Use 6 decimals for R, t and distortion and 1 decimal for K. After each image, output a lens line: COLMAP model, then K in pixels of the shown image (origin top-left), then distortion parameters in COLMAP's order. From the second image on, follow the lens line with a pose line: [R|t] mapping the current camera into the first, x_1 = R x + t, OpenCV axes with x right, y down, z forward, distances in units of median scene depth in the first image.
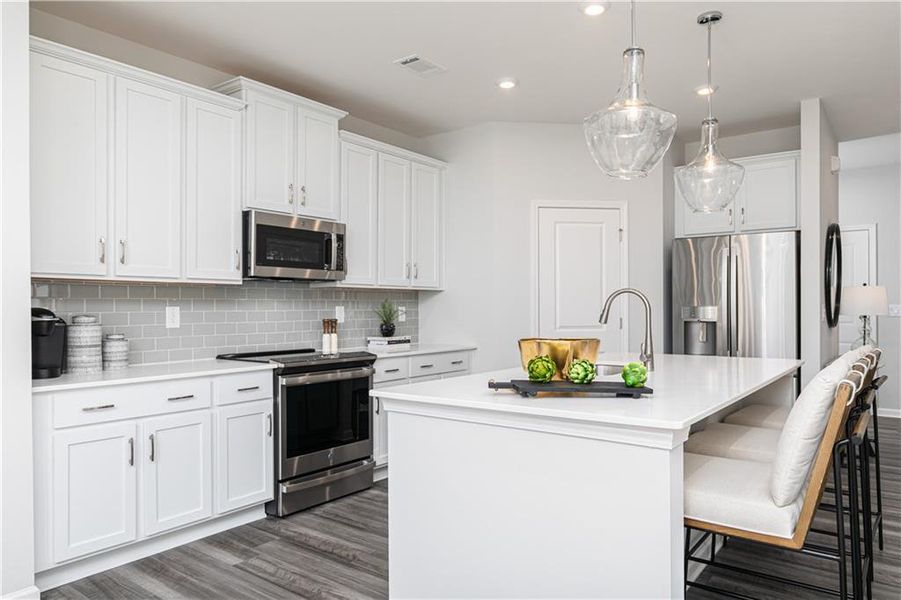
lens RADIAL K [[591.7, 0, 454.2], [0, 591.7, 297.7], [0, 0, 1]] dist [-0.003221, 0.003325]
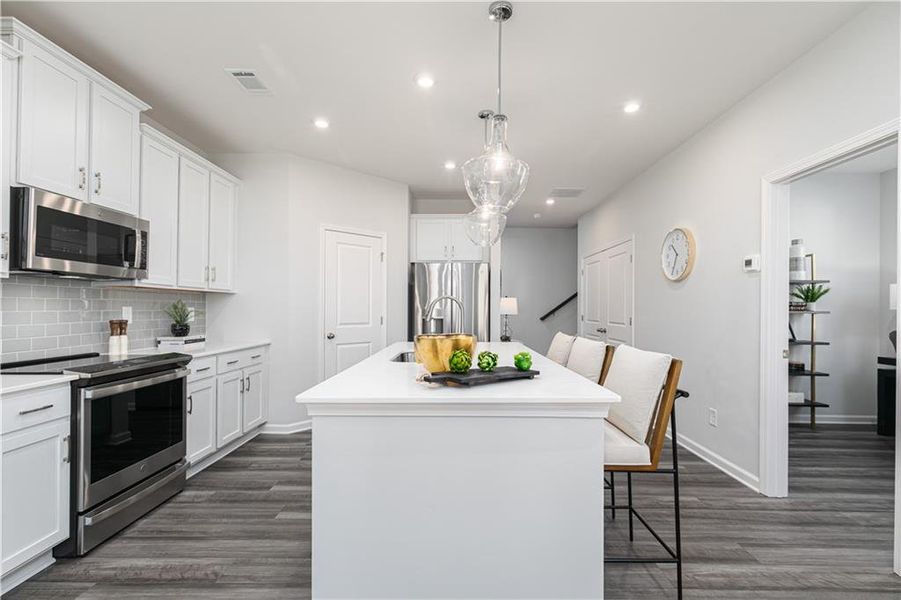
lens RADIAL K [[398.7, 0, 450.9], [0, 398.7, 301.6], [0, 0, 1]] dist [0.002263, -0.000539]
pose [[0.804126, 0.016338, 0.594234, -0.189259], [-0.015470, 0.999859, -0.006556, 0.003022], [-0.594257, -0.003921, 0.804265, 0.202447]]
